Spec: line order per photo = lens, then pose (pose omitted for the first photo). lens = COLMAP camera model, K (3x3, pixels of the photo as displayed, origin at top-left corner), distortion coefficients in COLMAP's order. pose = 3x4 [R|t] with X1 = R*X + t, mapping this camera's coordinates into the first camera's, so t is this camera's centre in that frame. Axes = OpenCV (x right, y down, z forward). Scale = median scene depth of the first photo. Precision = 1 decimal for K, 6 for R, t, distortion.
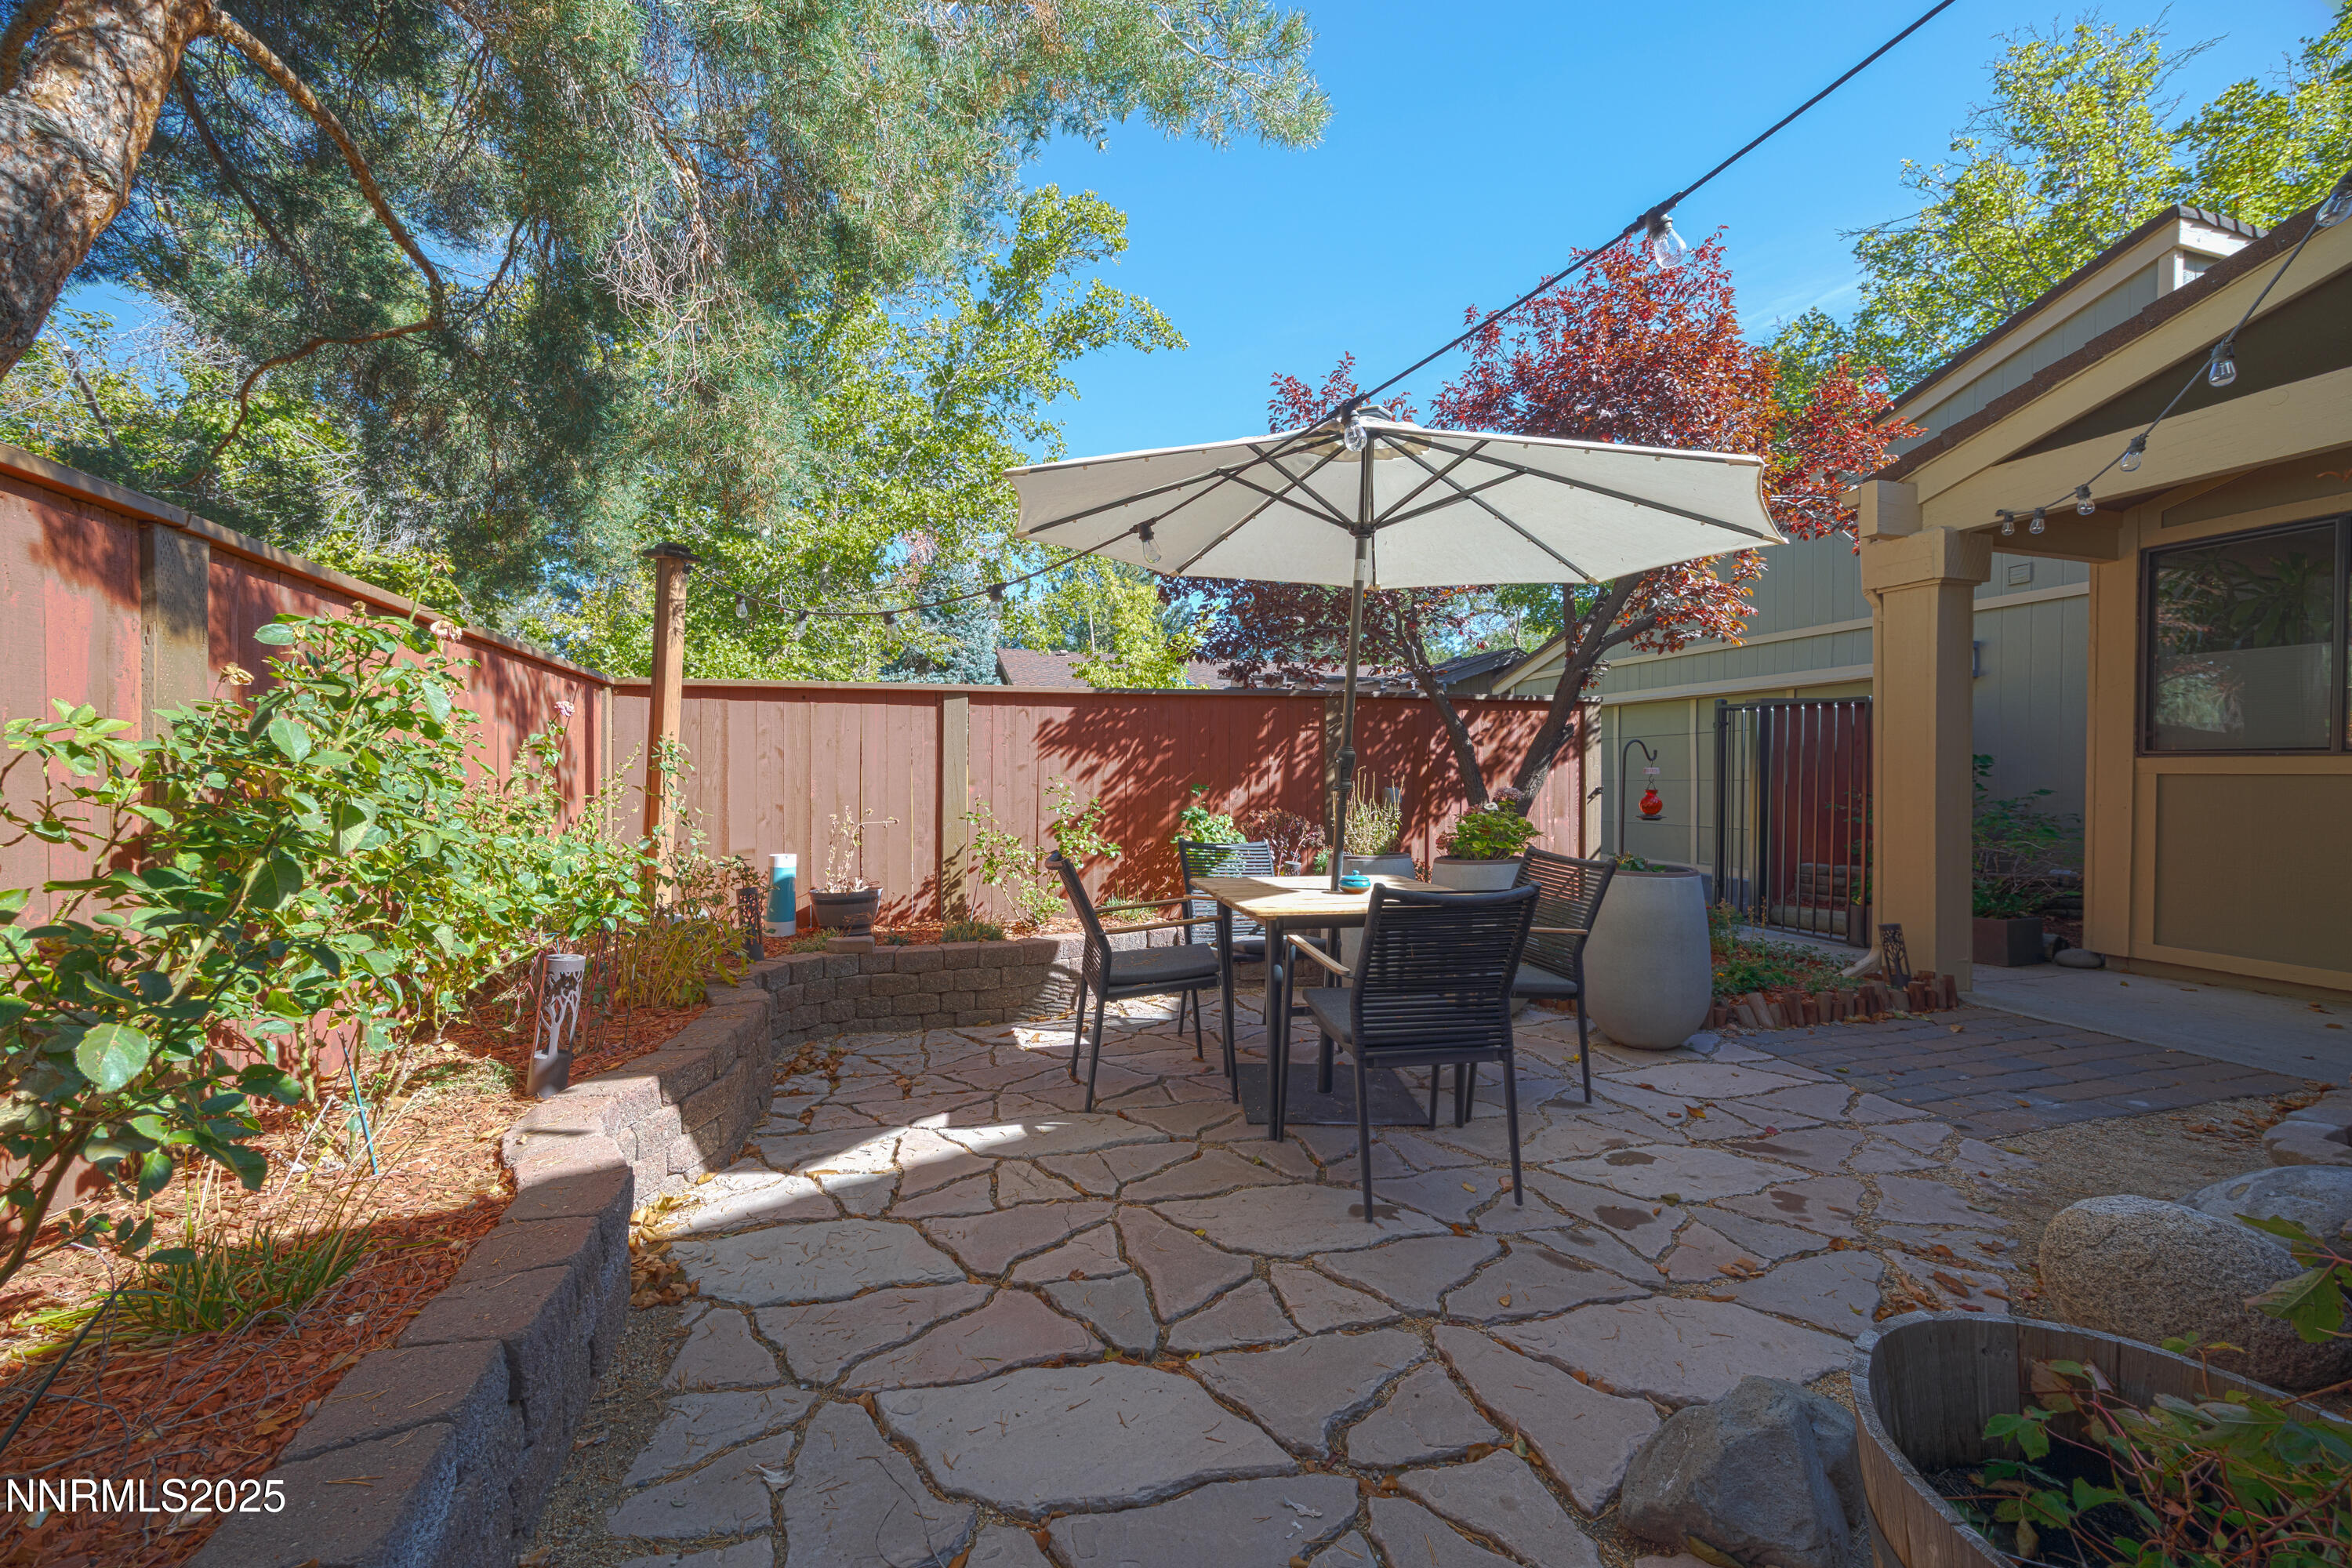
lens RADIAL K [[915.5, 0, 1174.3], [0, 915.5, 768.3], [0, 0, 1]] dist [0.001569, -0.000011]
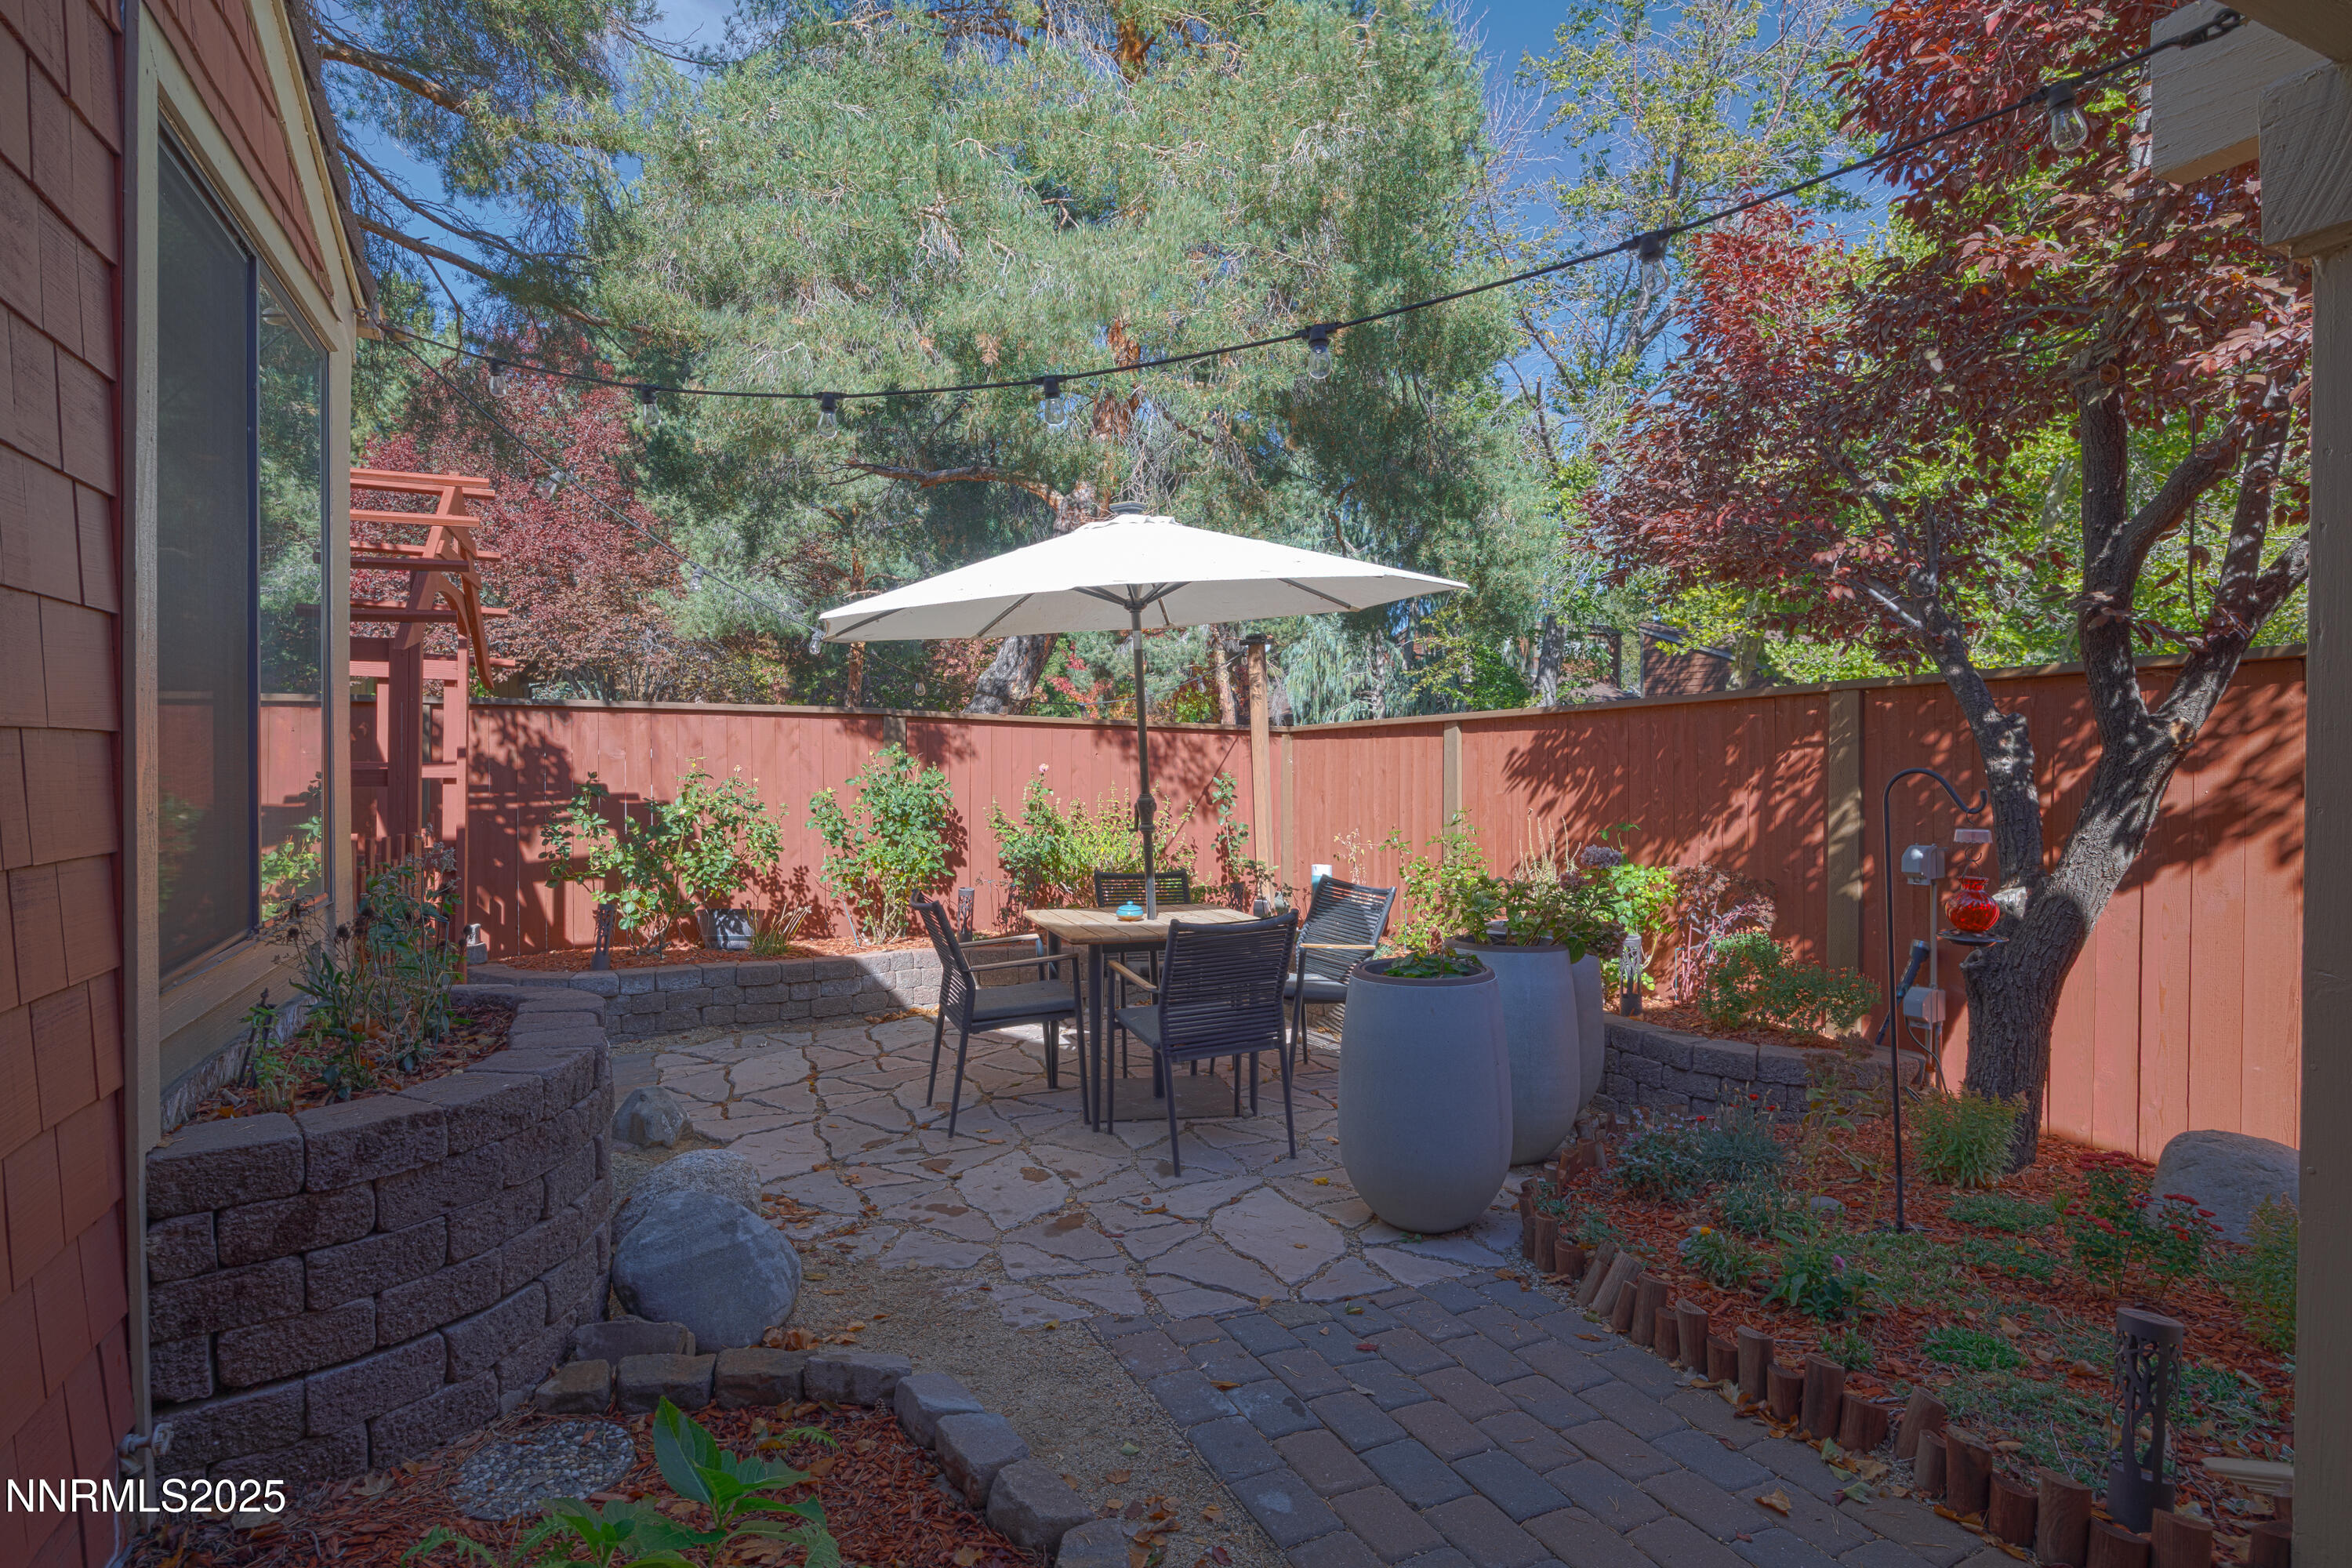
lens RADIAL K [[1225.0, 0, 1176.0], [0, 1225.0, 784.0], [0, 0, 1]] dist [-0.003696, -0.000679]
pose [[0.141927, 0.012077, -0.989804, 1.670555], [-0.004495, 0.999923, 0.011556, -0.049318], [0.989867, 0.002809, 0.141970, 0.815023]]
